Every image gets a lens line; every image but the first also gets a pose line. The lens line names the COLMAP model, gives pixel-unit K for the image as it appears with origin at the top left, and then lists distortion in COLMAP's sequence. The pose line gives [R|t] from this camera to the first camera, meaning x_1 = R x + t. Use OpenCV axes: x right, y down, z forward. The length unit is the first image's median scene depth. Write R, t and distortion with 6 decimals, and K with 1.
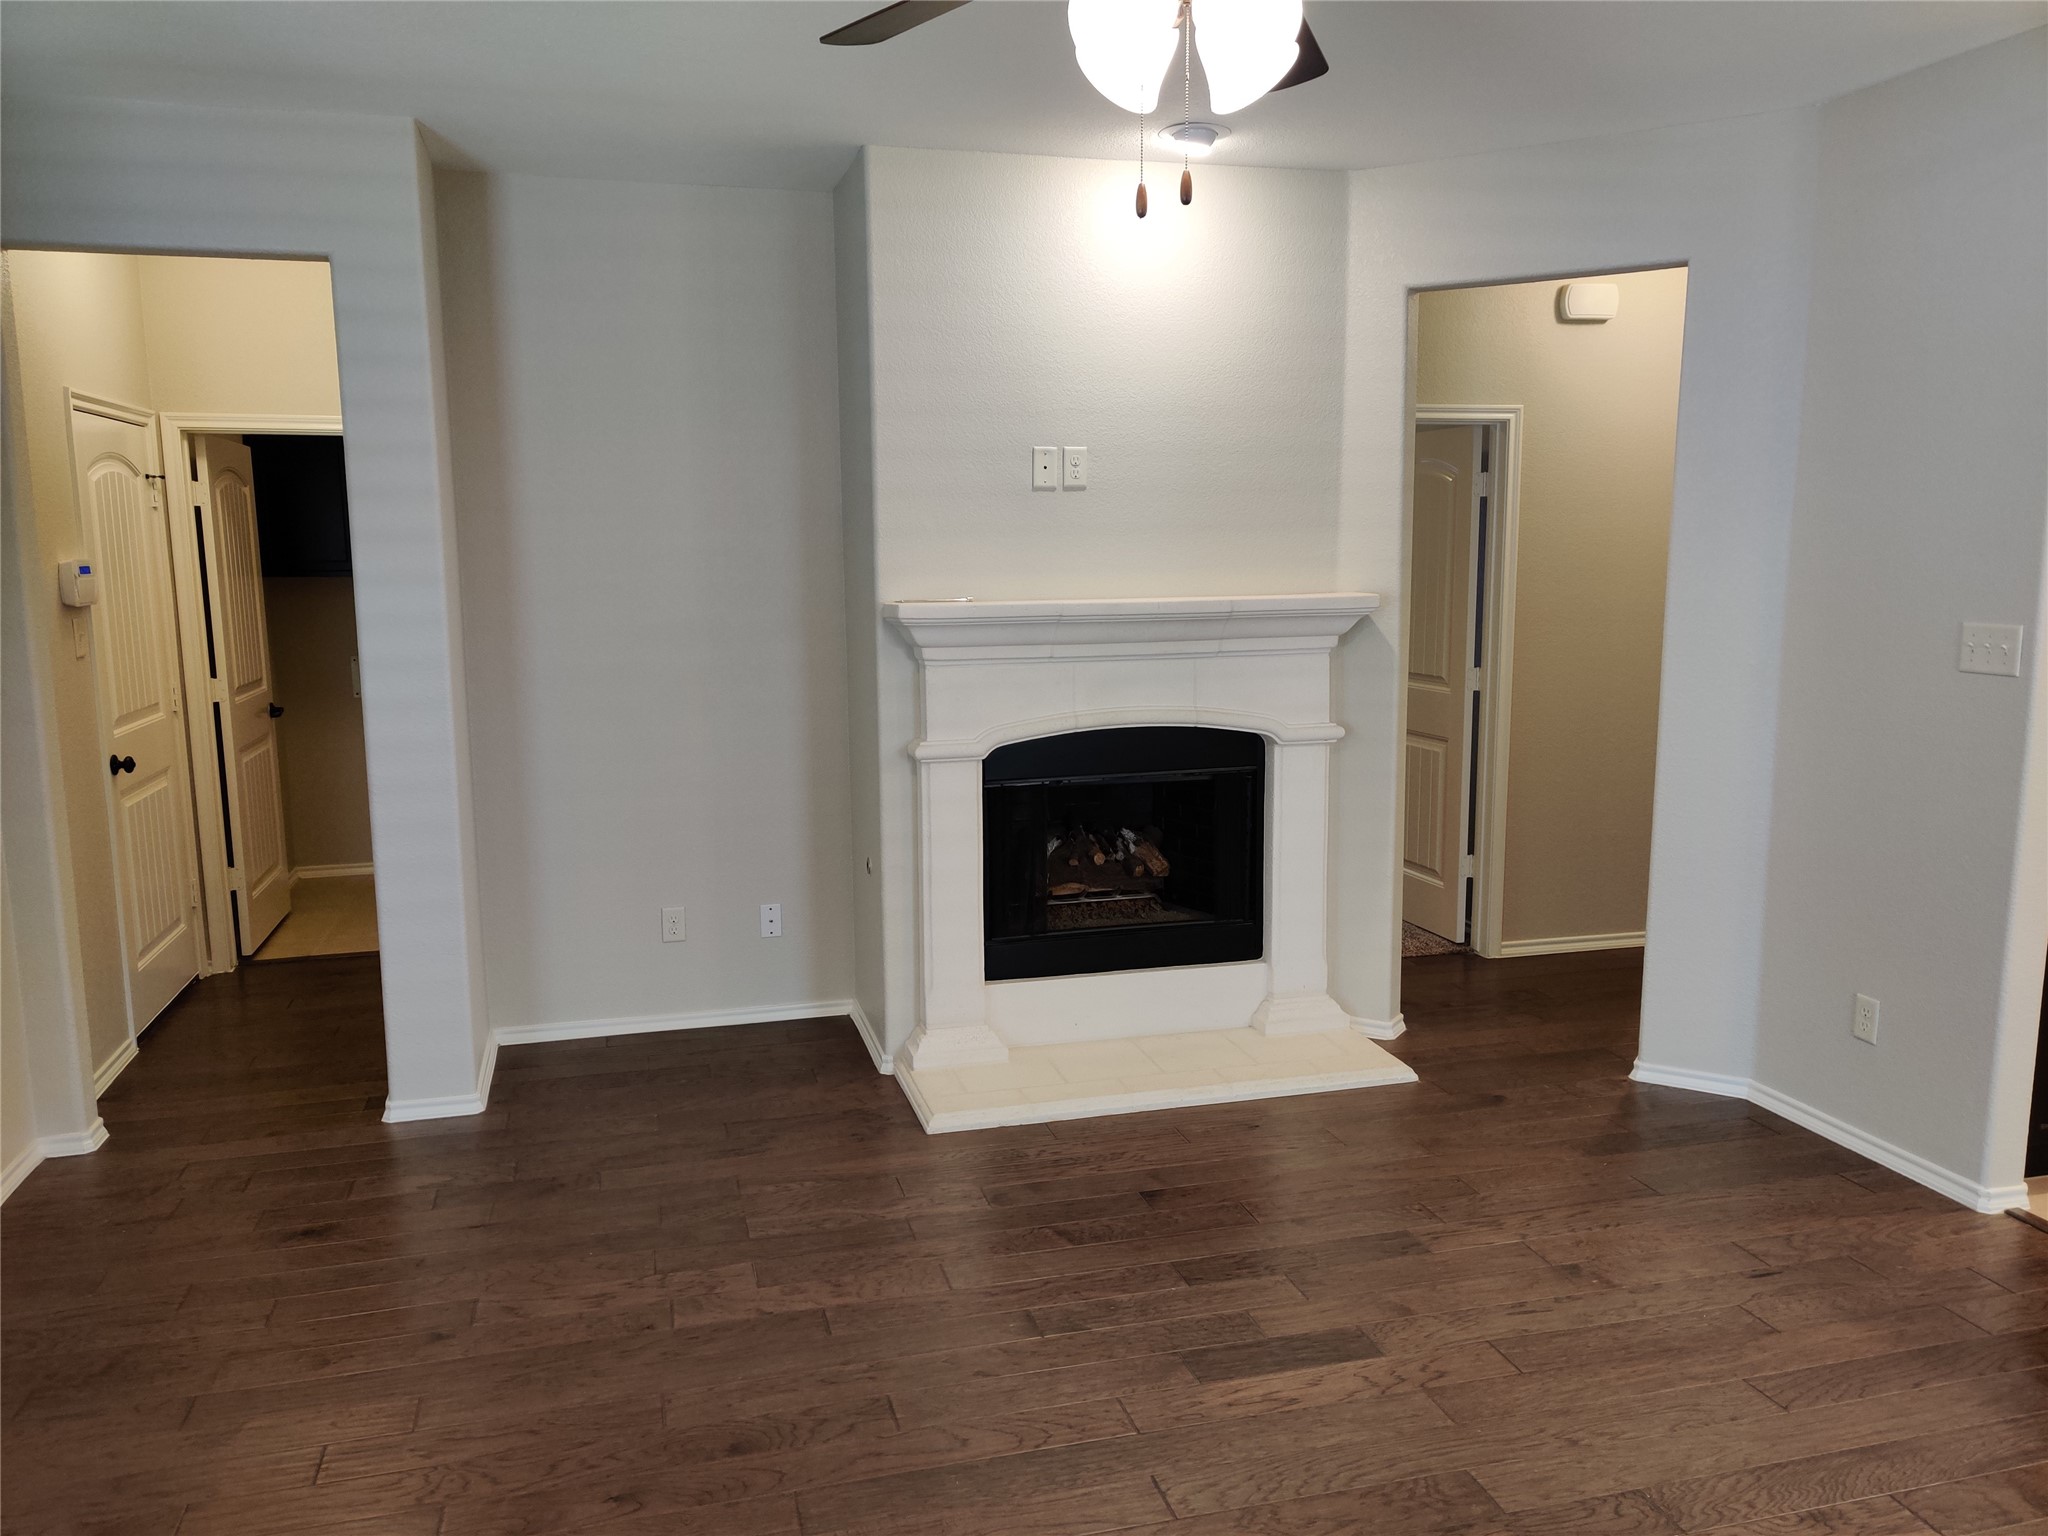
lens RADIAL K [[1527.4, 0, 1017.6], [0, 1527.4, 783.5], [0, 0, 1]] dist [0.037929, -0.033781]
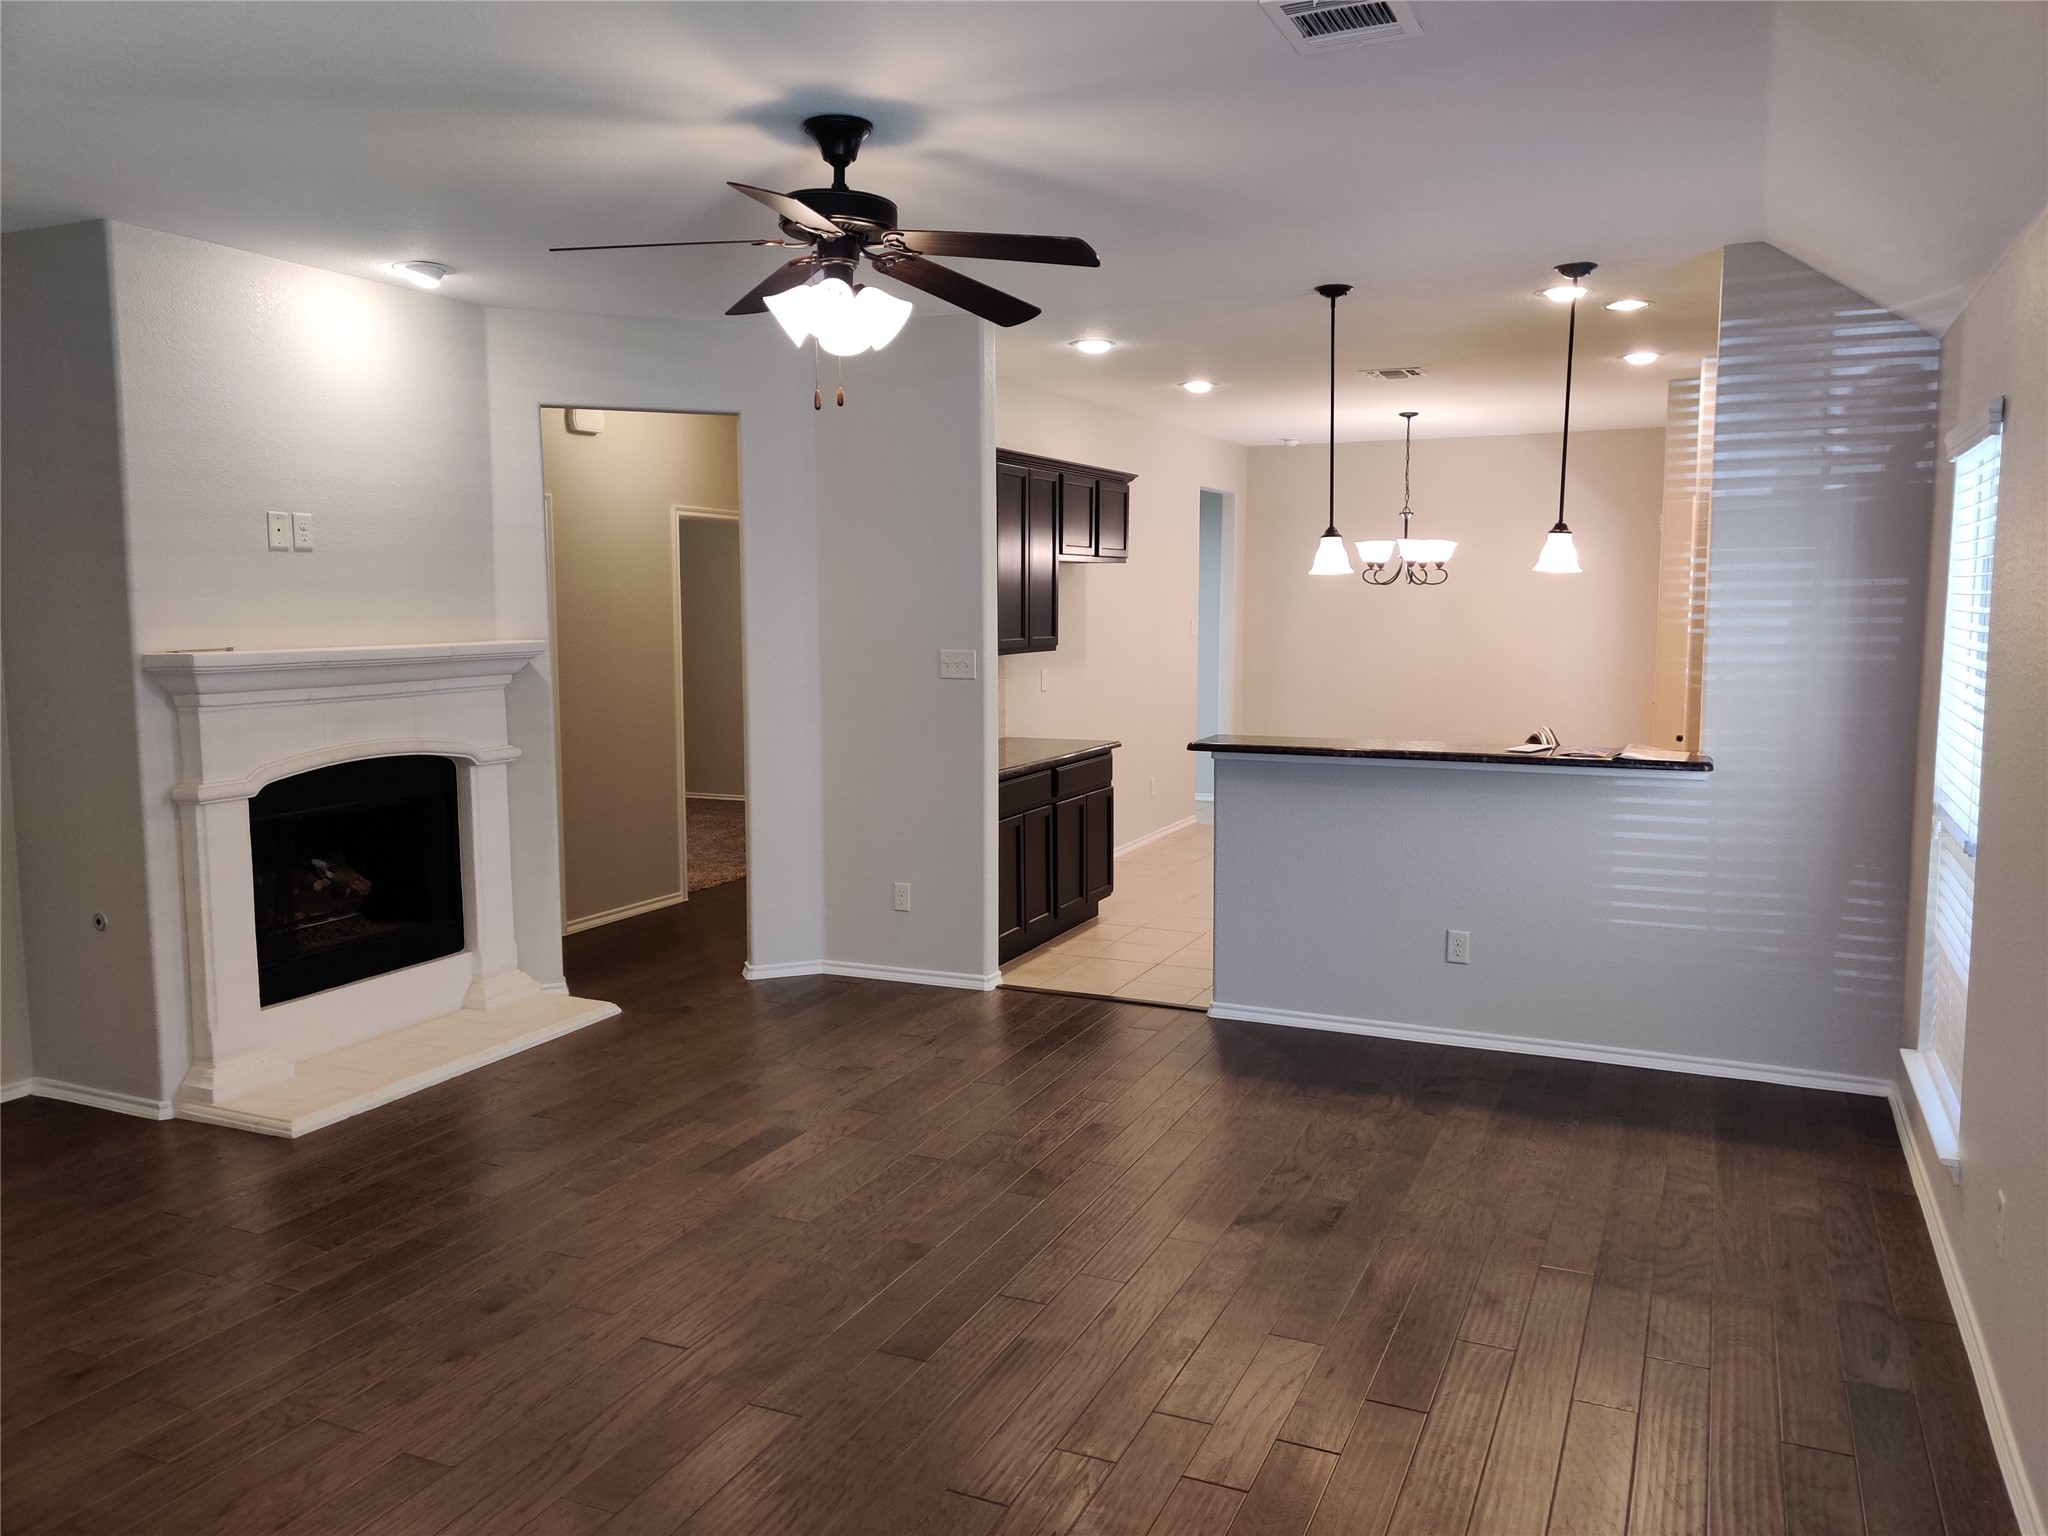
lens RADIAL K [[1527.4, 0, 1020.2], [0, 1527.4, 768.3], [0, 0, 1]] dist [0.037929, -0.033781]
pose [[0.633298, -0.079622, 0.769801, -0.509560], [0.121113, 0.992634, 0.003032, 0.025947], [-0.764372, 0.091313, 0.638276, -0.104055]]
